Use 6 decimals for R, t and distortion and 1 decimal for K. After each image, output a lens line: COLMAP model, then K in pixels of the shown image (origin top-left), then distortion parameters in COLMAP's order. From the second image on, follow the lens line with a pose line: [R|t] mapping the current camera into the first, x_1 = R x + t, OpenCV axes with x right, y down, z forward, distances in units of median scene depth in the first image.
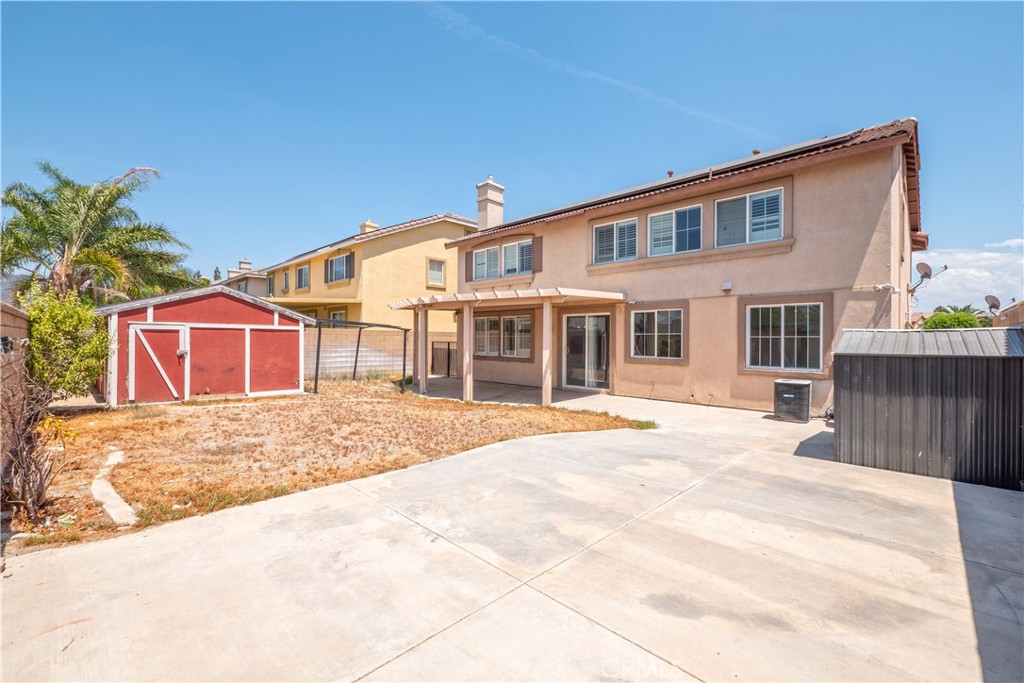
lens RADIAL K [[429.3, 0, 511.5], [0, 429.3, 338.4], [0, 0, 1]] dist [-0.006808, -0.000033]
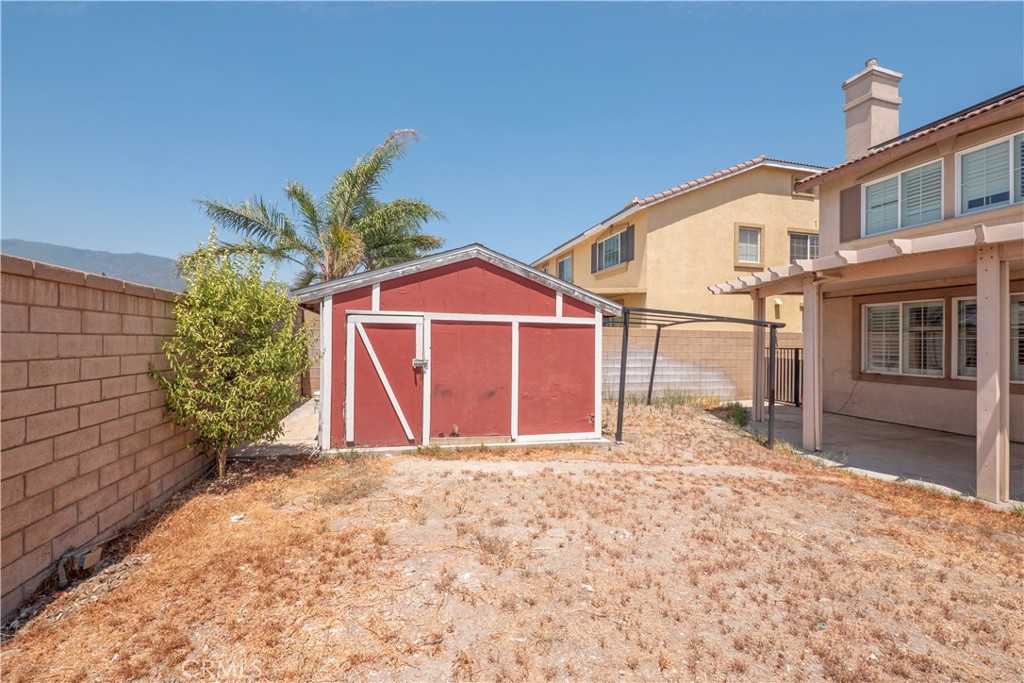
lens RADIAL K [[429.3, 0, 511.4], [0, 429.3, 340.9], [0, 0, 1]] dist [-0.006808, -0.000033]
pose [[0.857161, 0.002329, -0.515043, -0.258759], [-0.005248, 0.999977, -0.004212, 0.003209], [0.515022, 0.006314, 0.857154, 0.402191]]
